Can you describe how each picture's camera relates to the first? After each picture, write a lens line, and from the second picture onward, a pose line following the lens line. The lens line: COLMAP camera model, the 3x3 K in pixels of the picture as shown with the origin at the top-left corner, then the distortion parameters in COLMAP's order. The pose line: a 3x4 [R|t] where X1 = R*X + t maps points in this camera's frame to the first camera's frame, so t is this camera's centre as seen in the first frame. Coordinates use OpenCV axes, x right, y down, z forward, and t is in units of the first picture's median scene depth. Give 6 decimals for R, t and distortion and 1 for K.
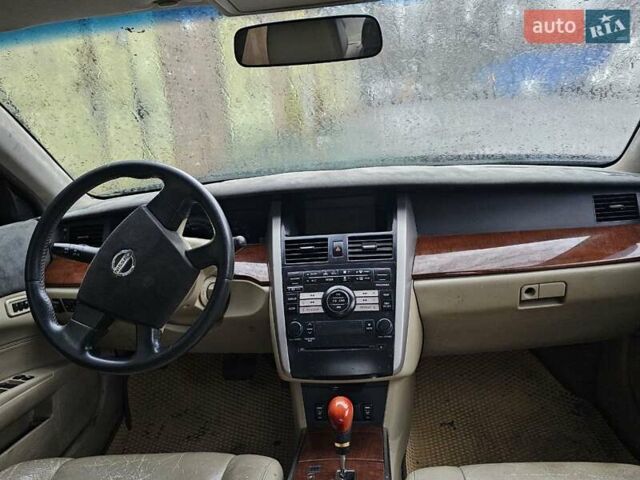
lens RADIAL K [[521.3, 0, 320.0], [0, 521.3, 240.0], [0, 0, 1]] dist [0.048496, -0.003931]
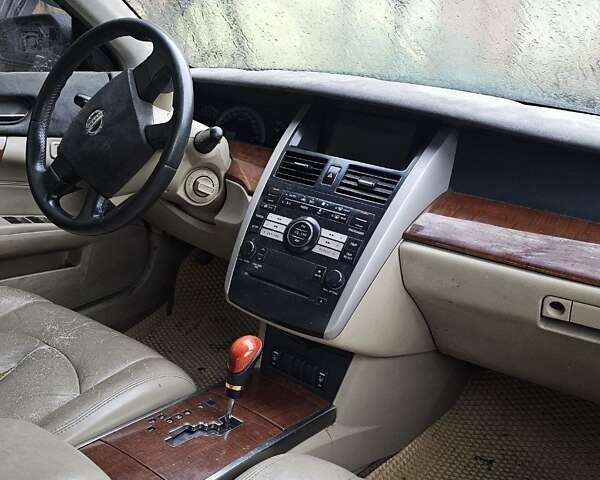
lens RADIAL K [[636.4, 0, 300.0], [0, 636.4, 240.0], [0, 0, 1]] dist [0.108625, -0.204620]
pose [[0.848050, 0.303571, -0.434345, 0.457617], [-0.259148, 0.952533, 0.159761, -0.032498], [0.462226, -0.022926, 0.886466, 0.108777]]
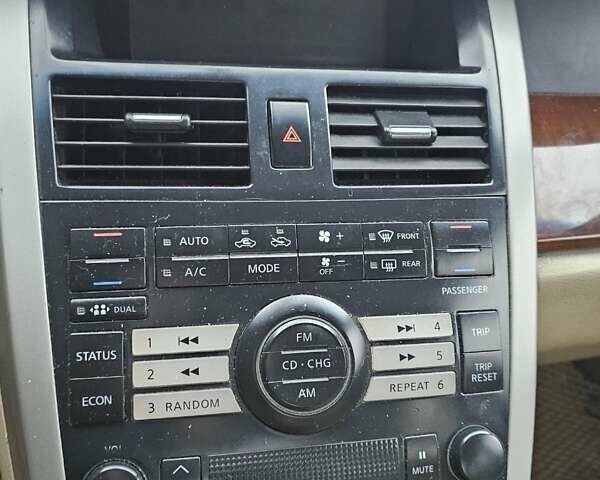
lens RADIAL K [[636.4, 0, 300.0], [0, 636.4, 240.0], [0, 0, 1]] dist [0.108625, -0.204620]
pose [[0.945515, -0.004475, 0.325547, -0.059507], [-0.086656, 0.960379, 0.264883, -0.014483], [-0.313834, -0.278661, 0.907665, 0.727328]]
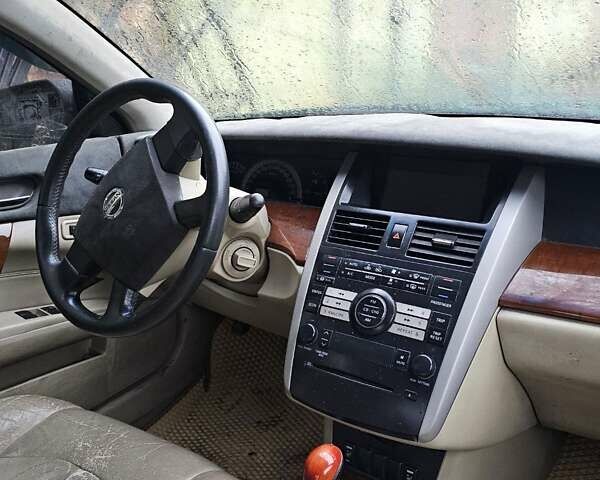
lens RADIAL K [[636.4, 0, 300.0], [0, 636.4, 240.0], [0, 0, 1]] dist [0.108625, -0.204620]
pose [[0.868241, 0.194844, -0.456281, 0.307081], [-0.154015, 0.980073, 0.125447, -0.062225], [0.471631, -0.038644, 0.880949, 0.219188]]
